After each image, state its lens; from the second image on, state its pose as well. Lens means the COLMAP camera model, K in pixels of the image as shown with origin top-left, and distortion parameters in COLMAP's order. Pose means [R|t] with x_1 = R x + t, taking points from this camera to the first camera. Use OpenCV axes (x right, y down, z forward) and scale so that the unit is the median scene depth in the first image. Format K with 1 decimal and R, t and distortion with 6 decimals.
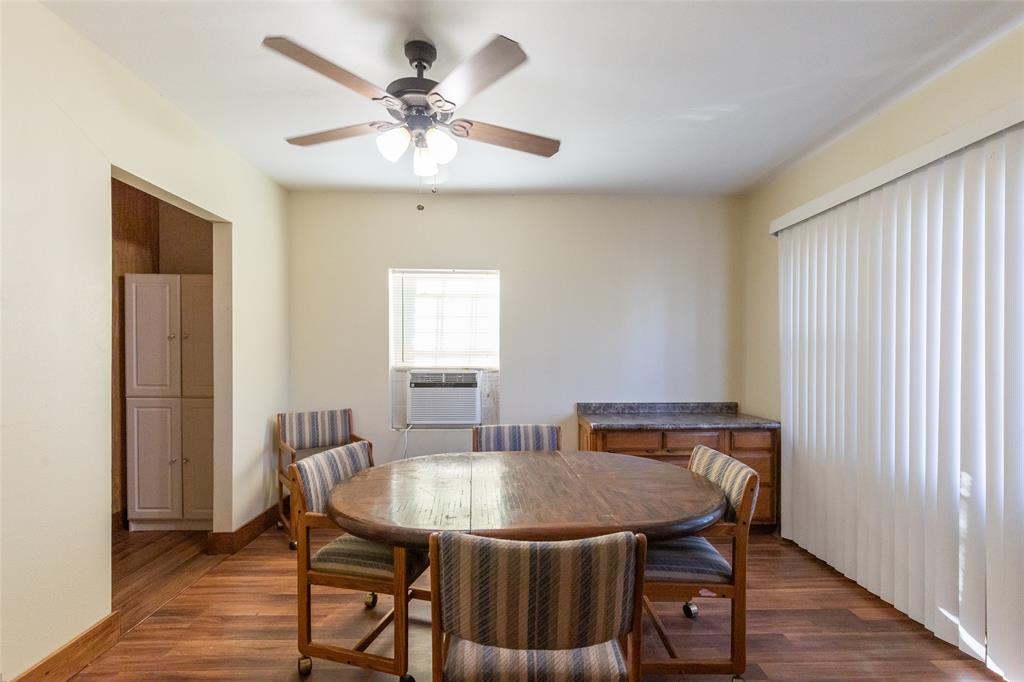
lens RADIAL K [[475.0, 0, 511.8], [0, 475.0, 360.7], [0, 0, 1]] dist [-0.000065, -0.000050]
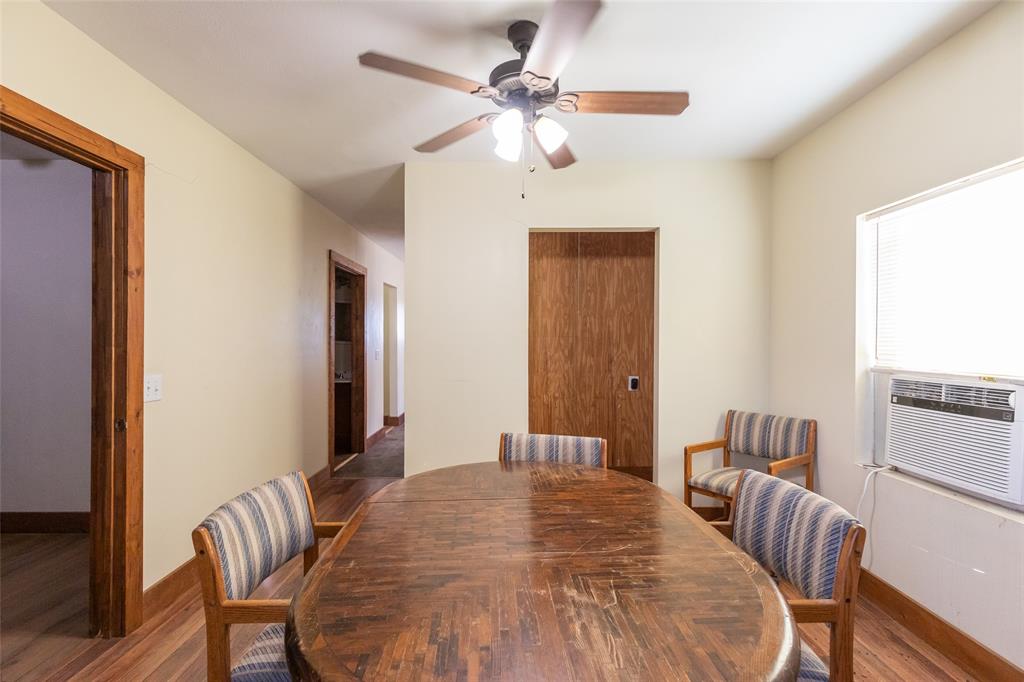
lens RADIAL K [[472.0, 0, 511.8], [0, 472.0, 346.5], [0, 0, 1]] dist [-0.001407, -0.000121]
pose [[-0.015627, 0.007488, -0.999850, 0.389578], [-0.017800, 0.999811, 0.007766, -0.011229], [0.999719, 0.017919, -0.015490, 0.528149]]
